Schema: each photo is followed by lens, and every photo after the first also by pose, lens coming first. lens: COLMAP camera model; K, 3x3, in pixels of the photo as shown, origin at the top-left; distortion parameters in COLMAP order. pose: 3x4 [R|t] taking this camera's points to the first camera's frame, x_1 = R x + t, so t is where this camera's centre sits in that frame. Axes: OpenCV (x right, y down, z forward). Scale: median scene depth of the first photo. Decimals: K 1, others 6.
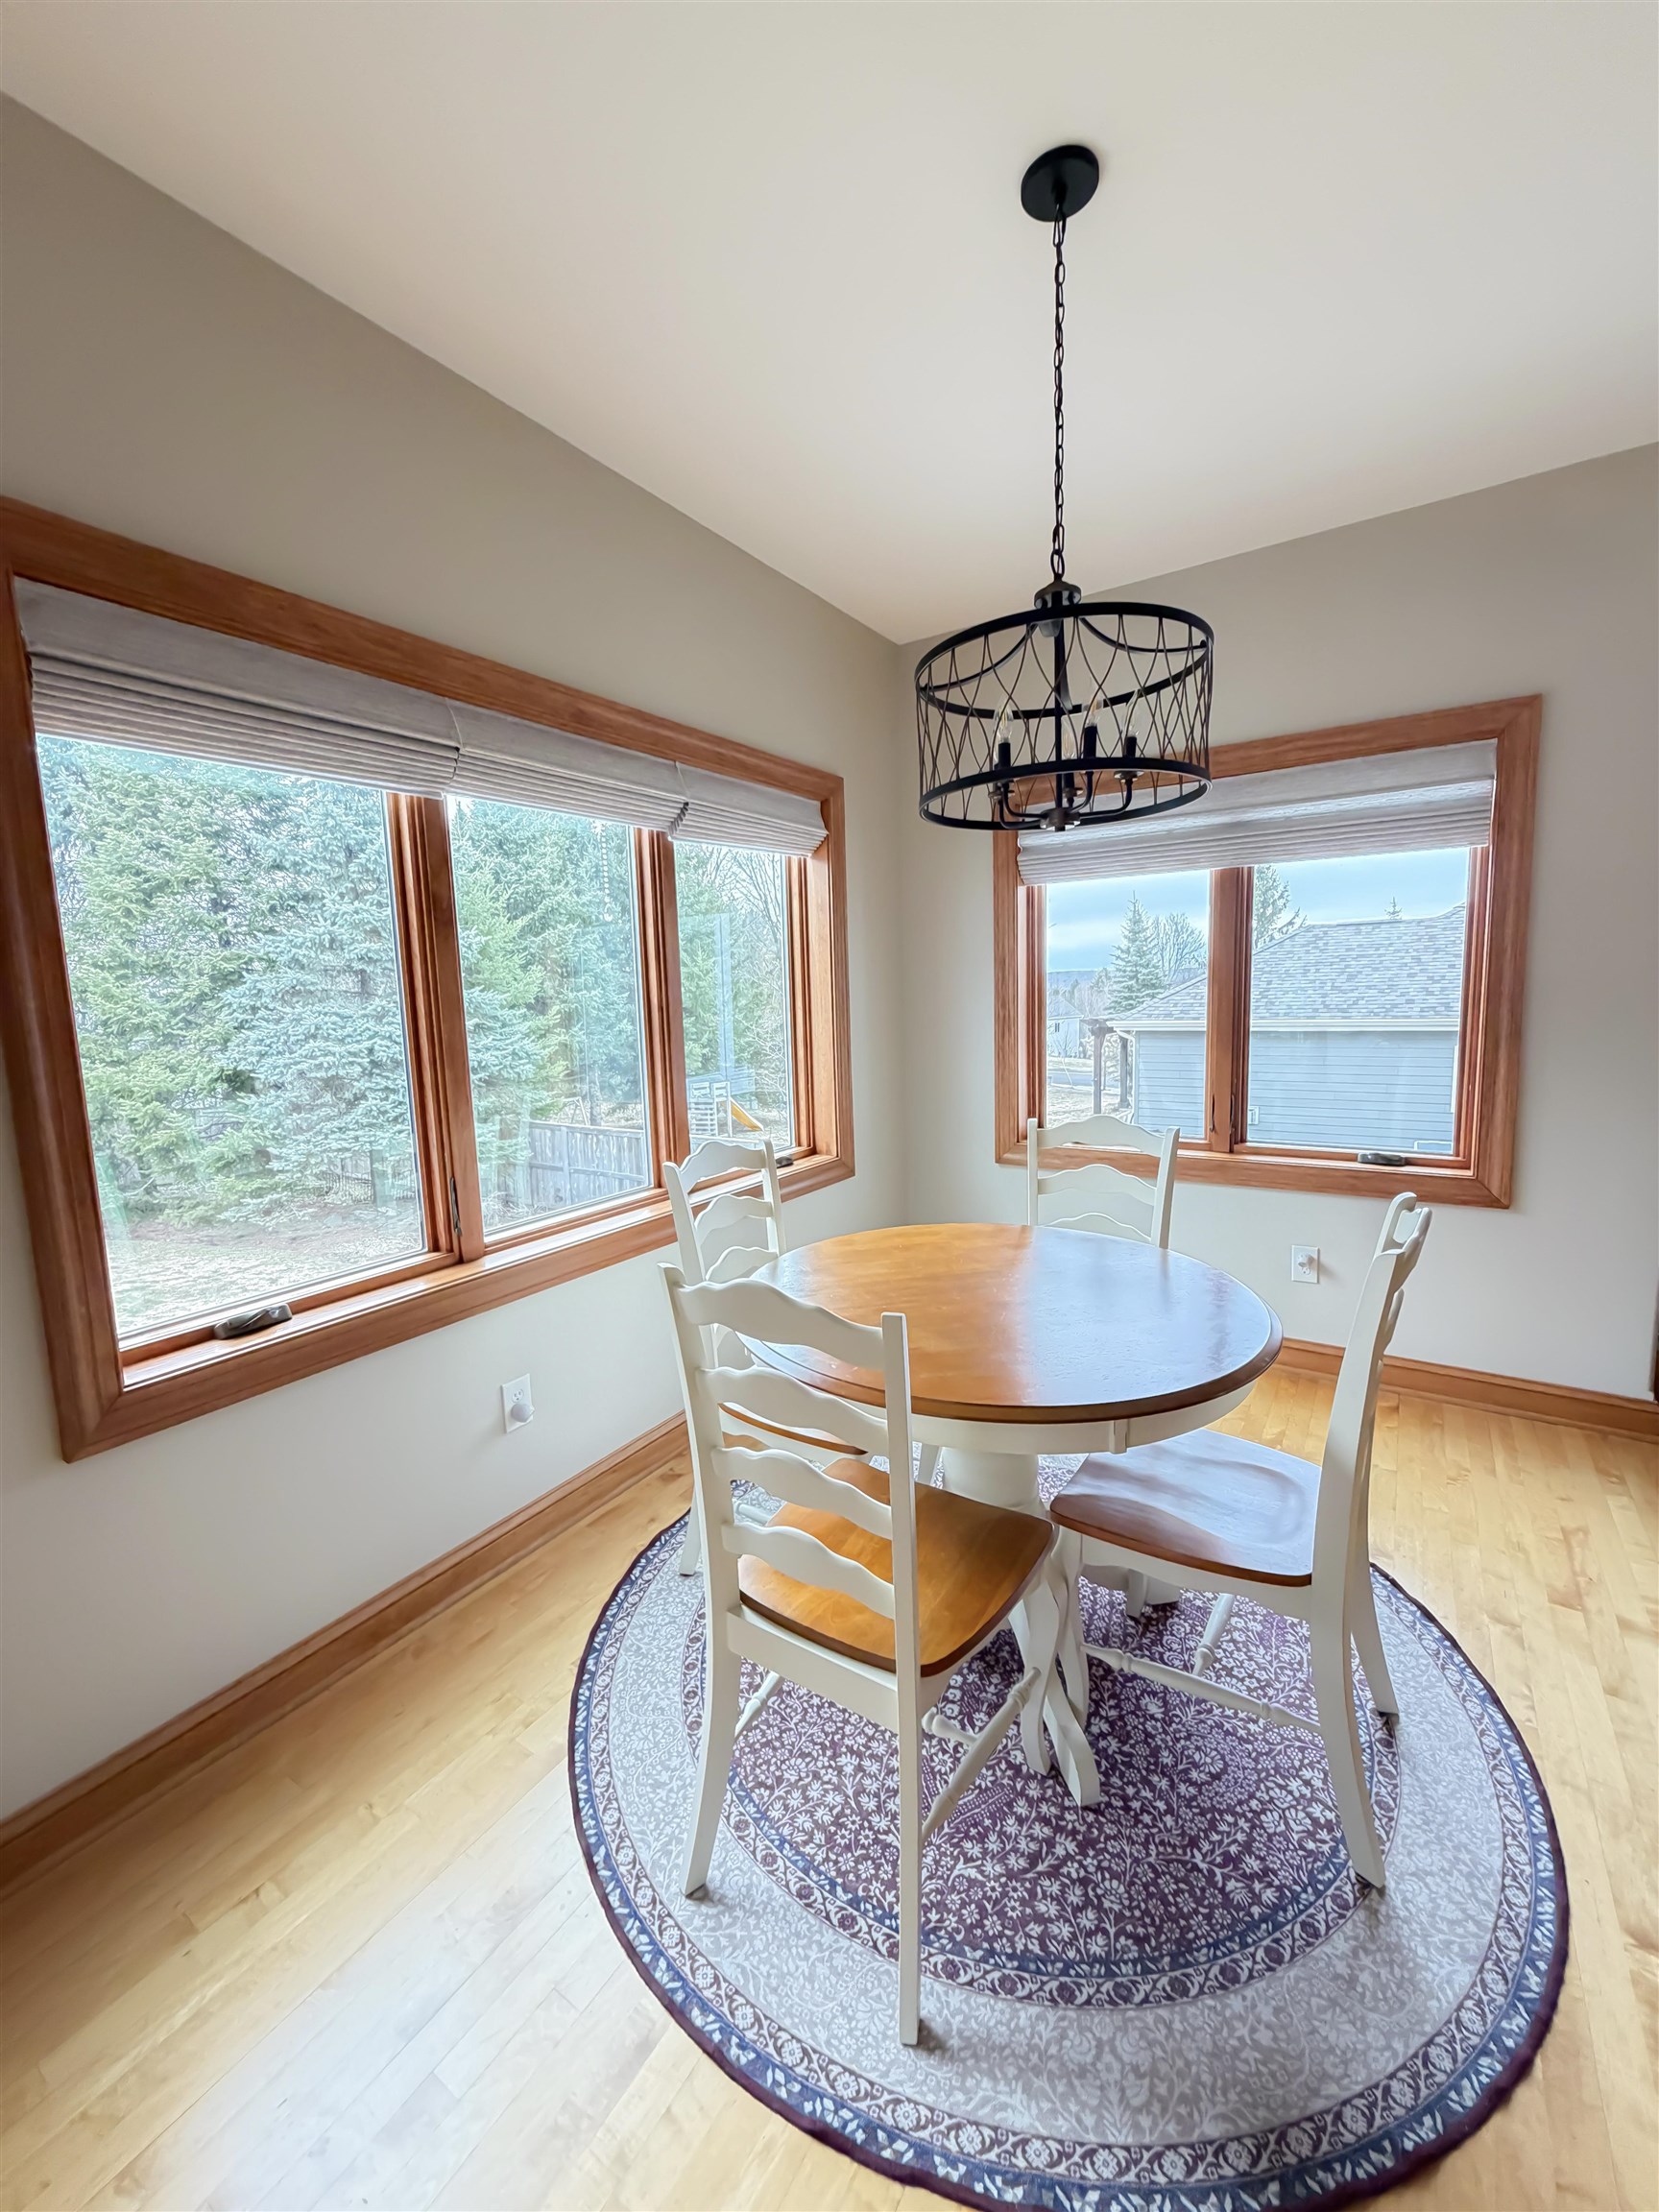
lens RADIAL K [[882.3, 0, 831.1], [0, 882.3, 1097.8], [0, 0, 1]] dist [-0.000315, 0.000133]
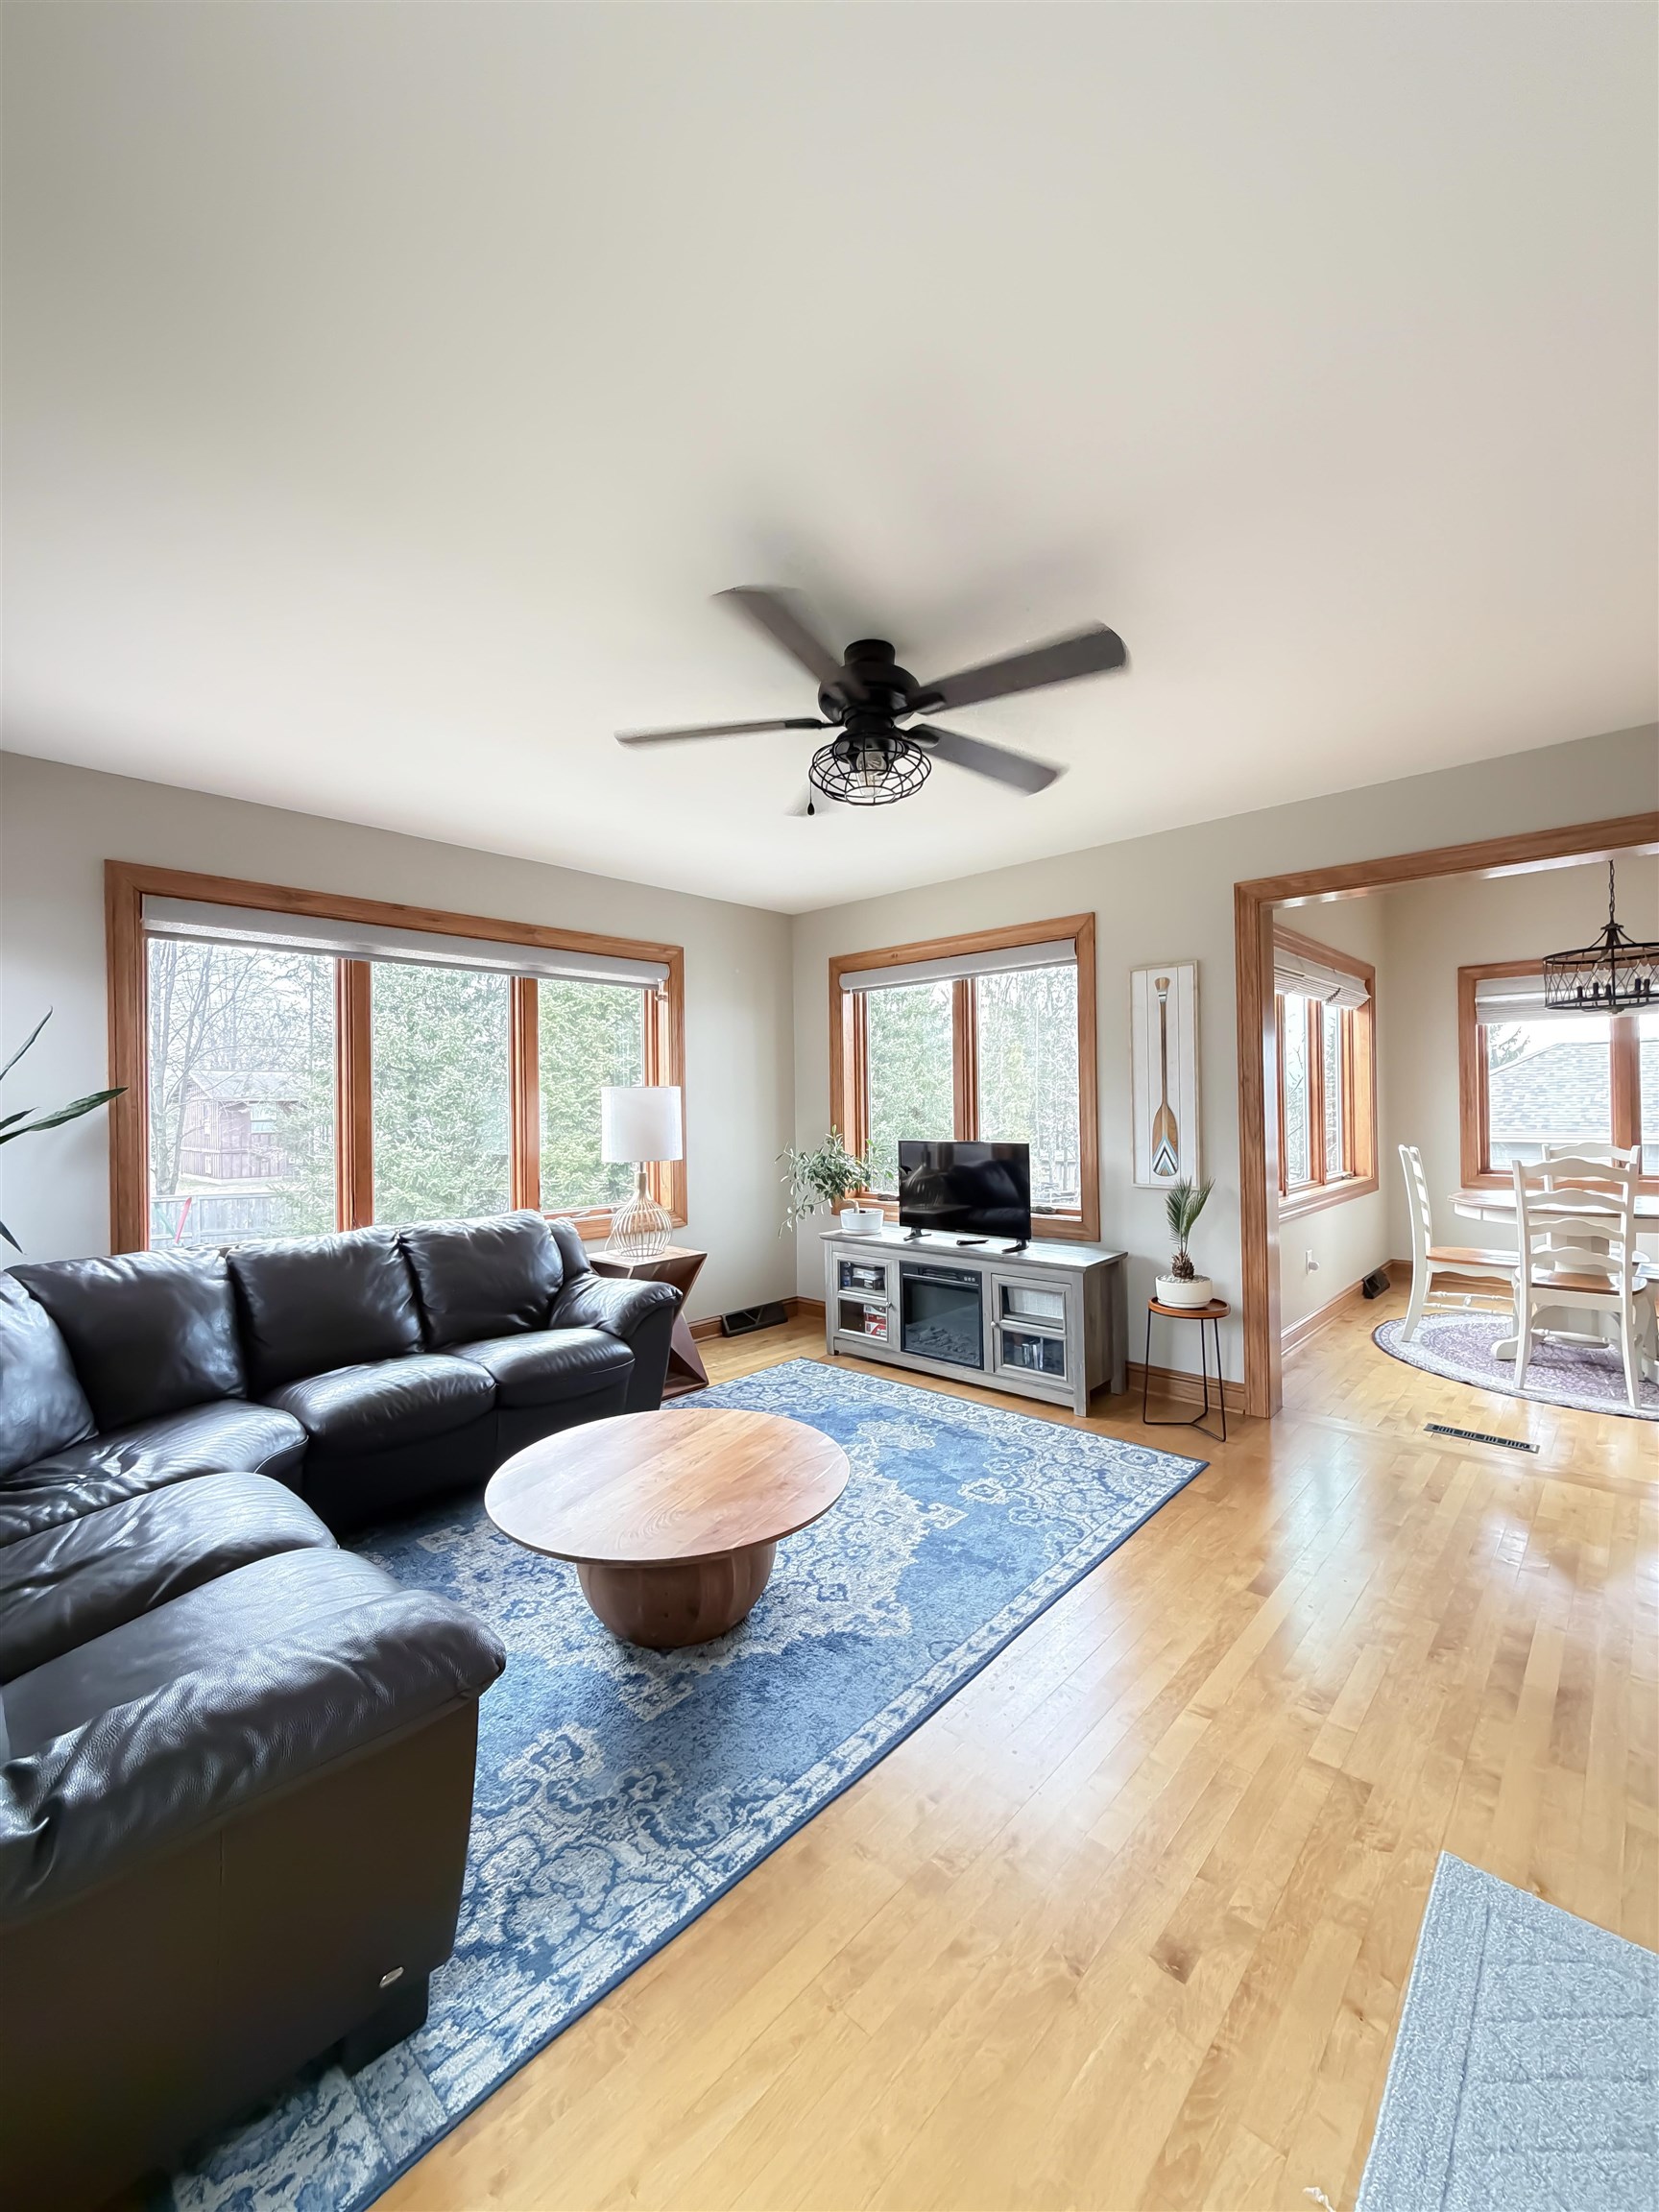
lens RADIAL K [[882.3, 0, 831.1], [0, 882.3, 1097.8], [0, 0, 1]] dist [-0.000315, 0.000133]
pose [[0.985566, 0.017064, -0.168432, -0.283017], [-0.037998, 0.991820, -0.121858, 0.061353], [0.164975, 0.126499, 0.978152, -0.338706]]
